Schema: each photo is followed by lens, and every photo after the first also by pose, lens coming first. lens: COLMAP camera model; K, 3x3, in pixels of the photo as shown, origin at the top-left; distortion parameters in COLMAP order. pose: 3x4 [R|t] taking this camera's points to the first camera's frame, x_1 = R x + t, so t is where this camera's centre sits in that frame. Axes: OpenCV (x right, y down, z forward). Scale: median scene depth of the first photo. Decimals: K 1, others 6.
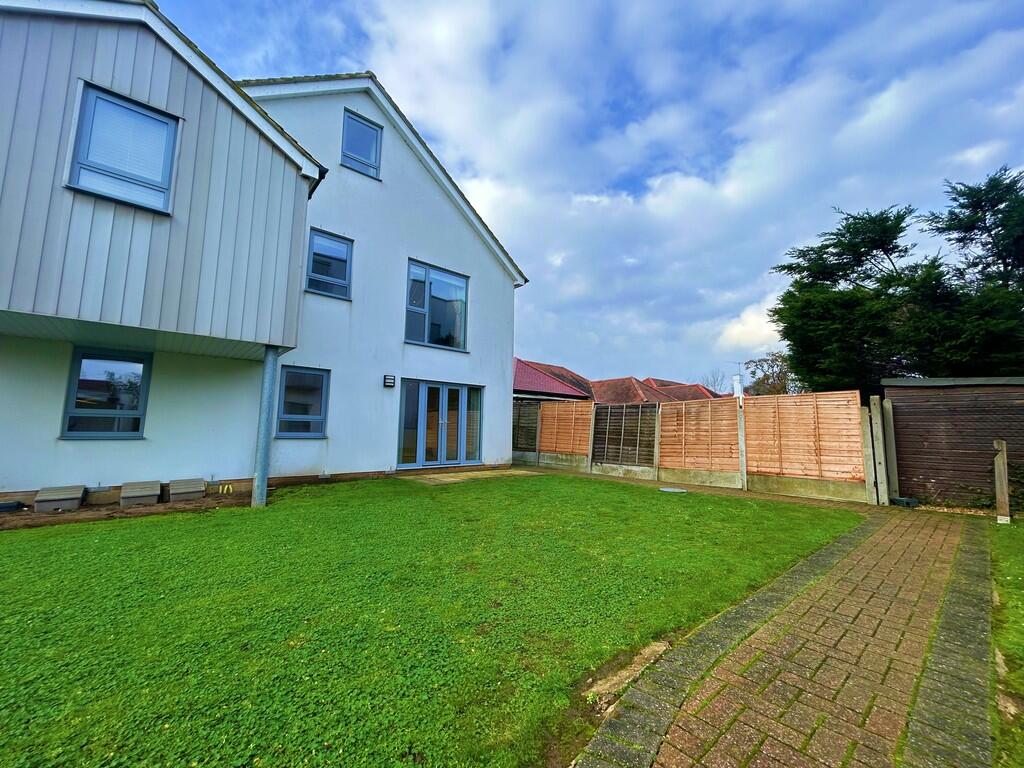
lens RADIAL K [[405.7, 0, 507.9], [0, 405.7, 381.6], [0, 0, 1]] dist [0.001304, 0.000095]
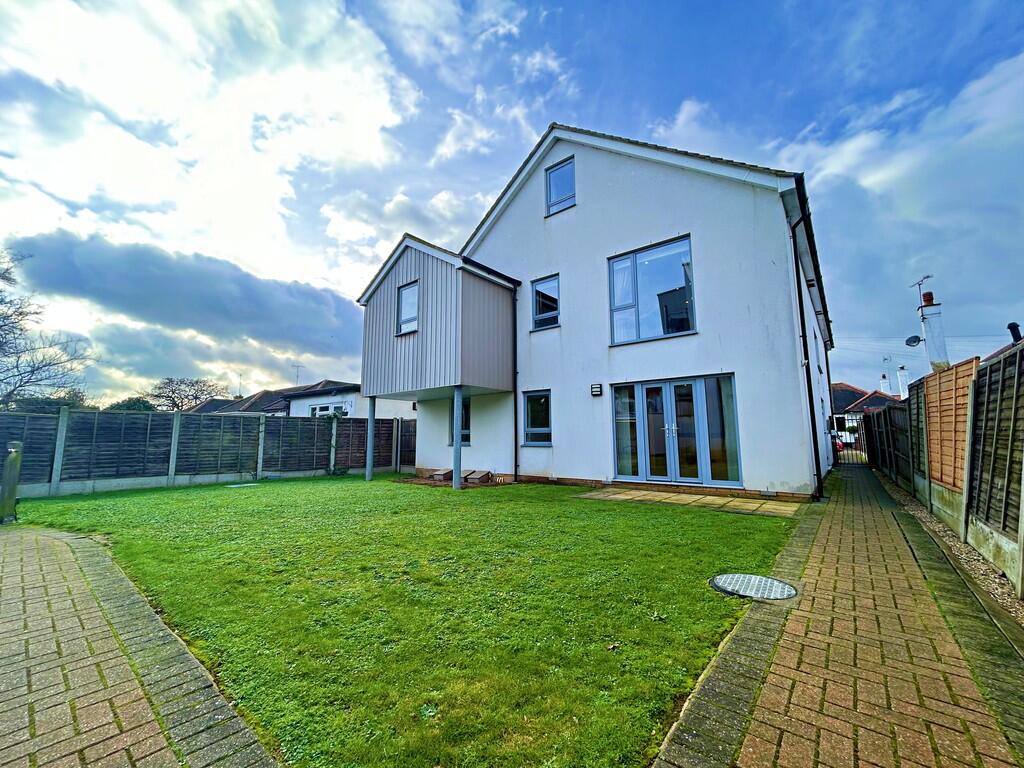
lens RADIAL K [[405.7, 0, 507.9], [0, 405.7, 381.6], [0, 0, 1]] dist [0.001304, 0.000095]
pose [[0.172224, -0.150721, -0.973459, 0.627244], [0.122531, 0.983828, -0.130648, 0.080256], [0.977407, -0.096778, 0.187907, 0.585650]]
